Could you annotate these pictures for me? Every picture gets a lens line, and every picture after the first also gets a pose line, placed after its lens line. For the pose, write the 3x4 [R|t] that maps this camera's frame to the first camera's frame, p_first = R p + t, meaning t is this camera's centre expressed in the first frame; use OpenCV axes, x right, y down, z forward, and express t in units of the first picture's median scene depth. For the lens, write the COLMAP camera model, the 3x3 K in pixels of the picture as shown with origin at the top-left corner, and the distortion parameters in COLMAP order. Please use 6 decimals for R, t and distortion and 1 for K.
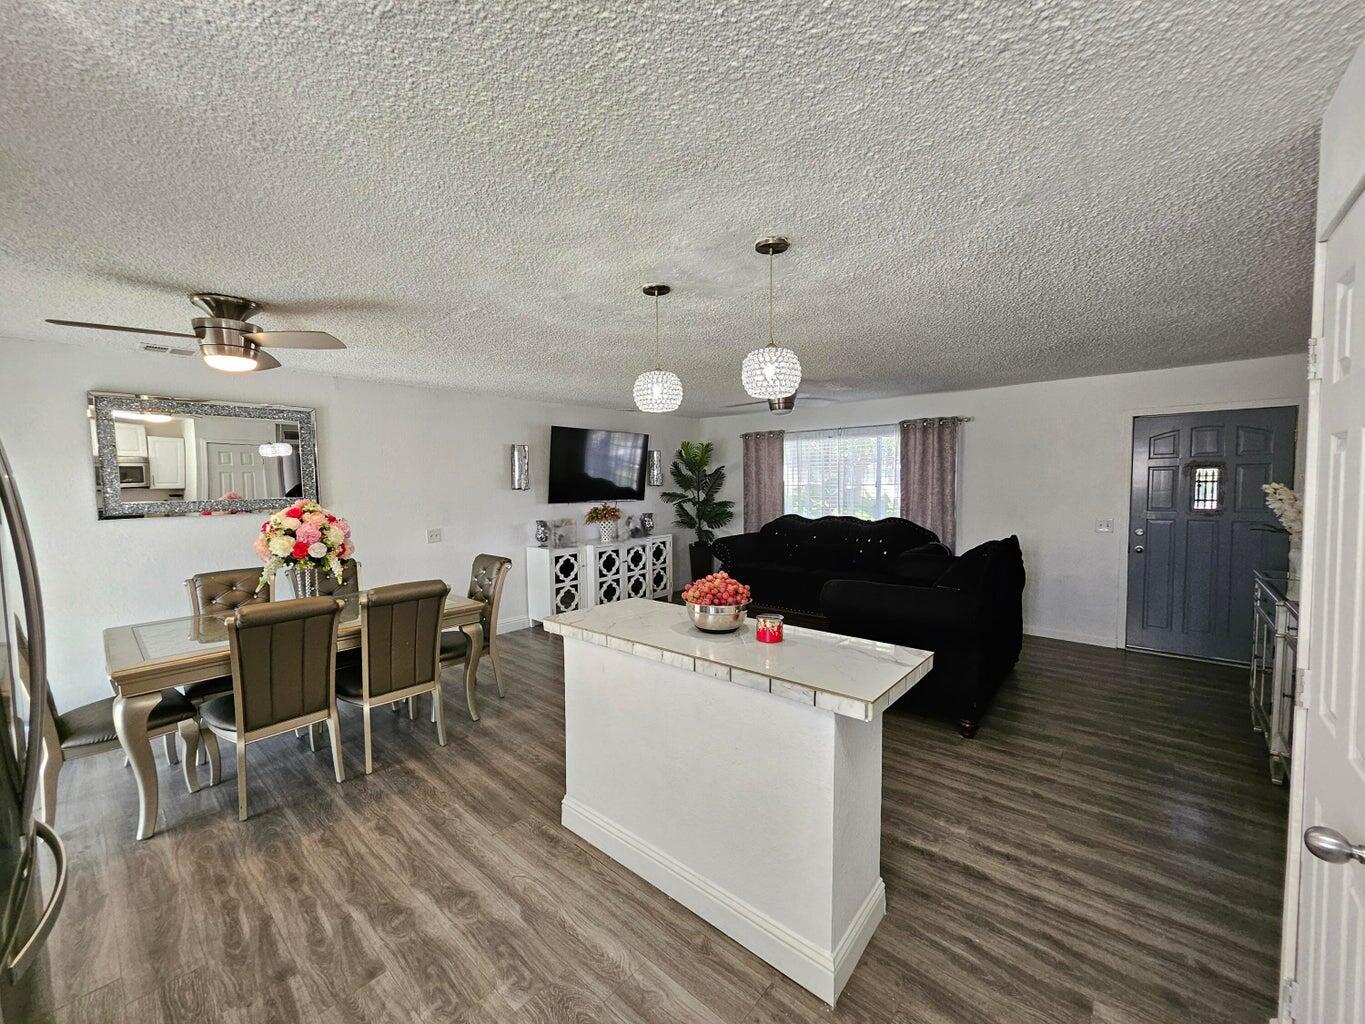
lens RADIAL K [[536.6, 0, 671.8], [0, 536.6, 507.2], [0, 0, 1]] dist [0.000093, -0.001249]
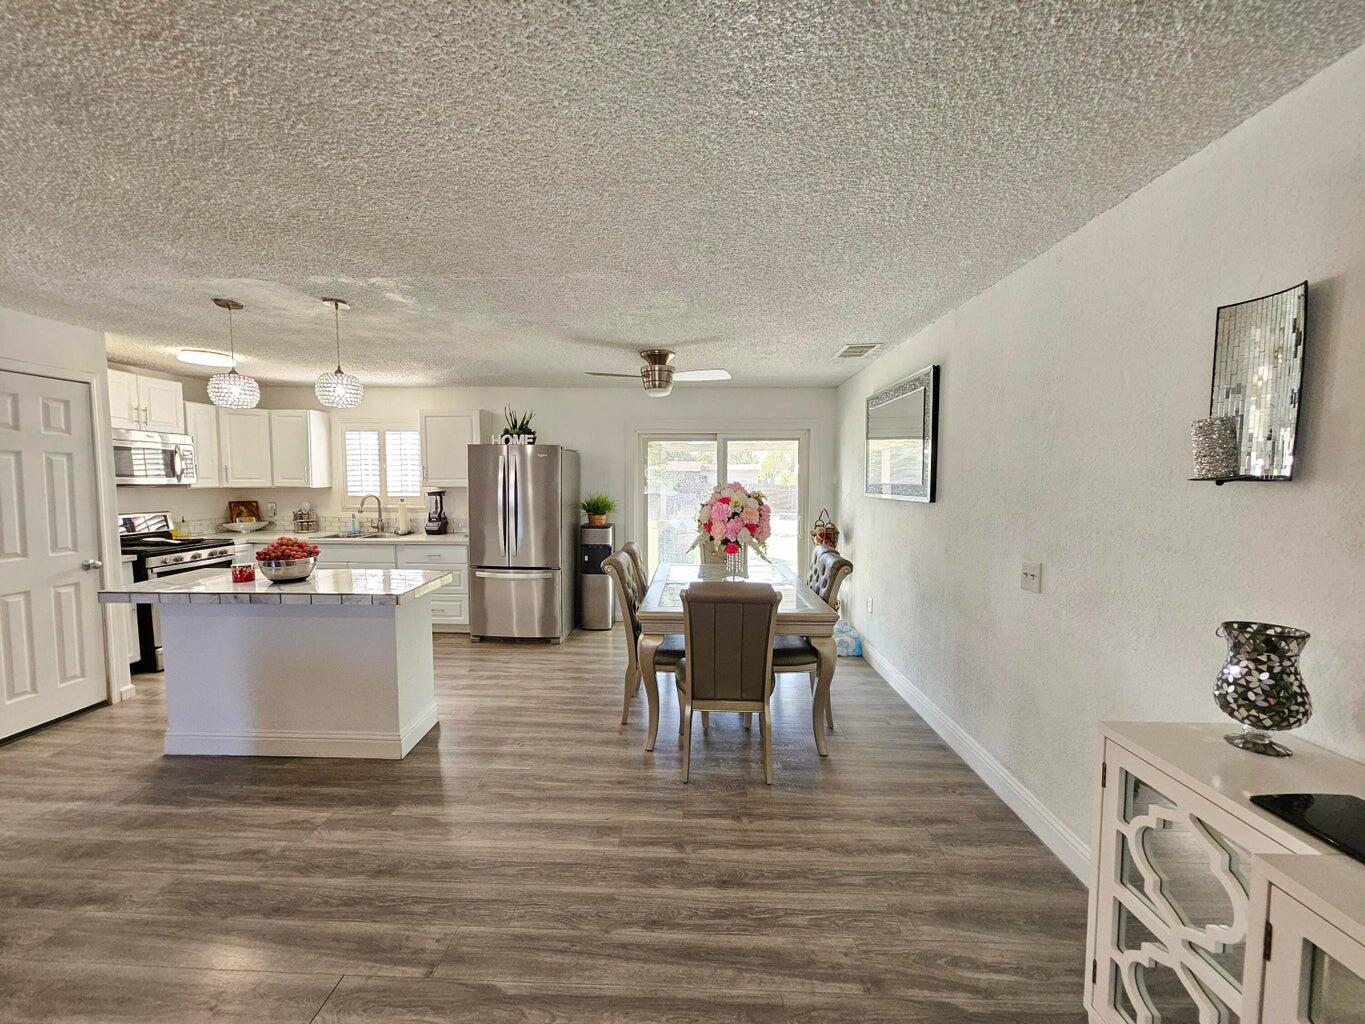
lens RADIAL K [[536.6, 0, 671.8], [0, 536.6, 513.9], [0, 0, 1]] dist [0.000093, -0.001249]
pose [[-0.771667, 0.050052, -0.634054, 0.072779], [-0.024957, 0.993748, 0.108819, -0.036498], [0.635537, 0.099796, -0.765594, 0.982990]]
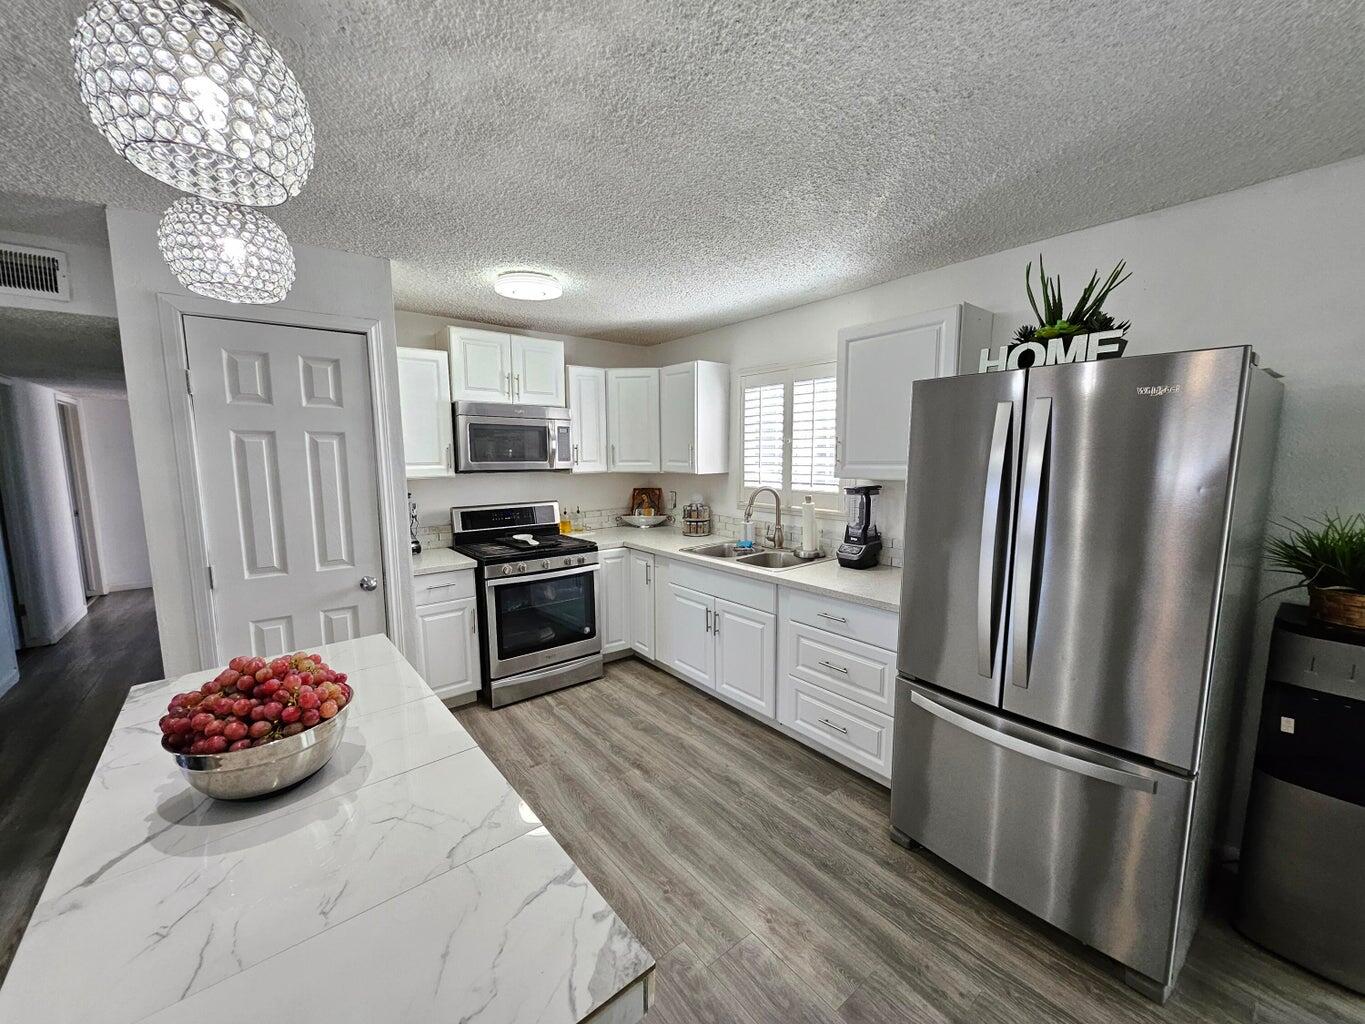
lens RADIAL K [[536.6, 0, 669.6], [0, 536.6, 516.4], [0, 0, 1]] dist [0.000093, -0.001249]
pose [[-0.983278, -0.004751, 0.182047, -0.122349], [0.024768, 0.986881, 0.159538, -0.019153], [-0.180417, 0.161379, -0.970261, 0.513225]]
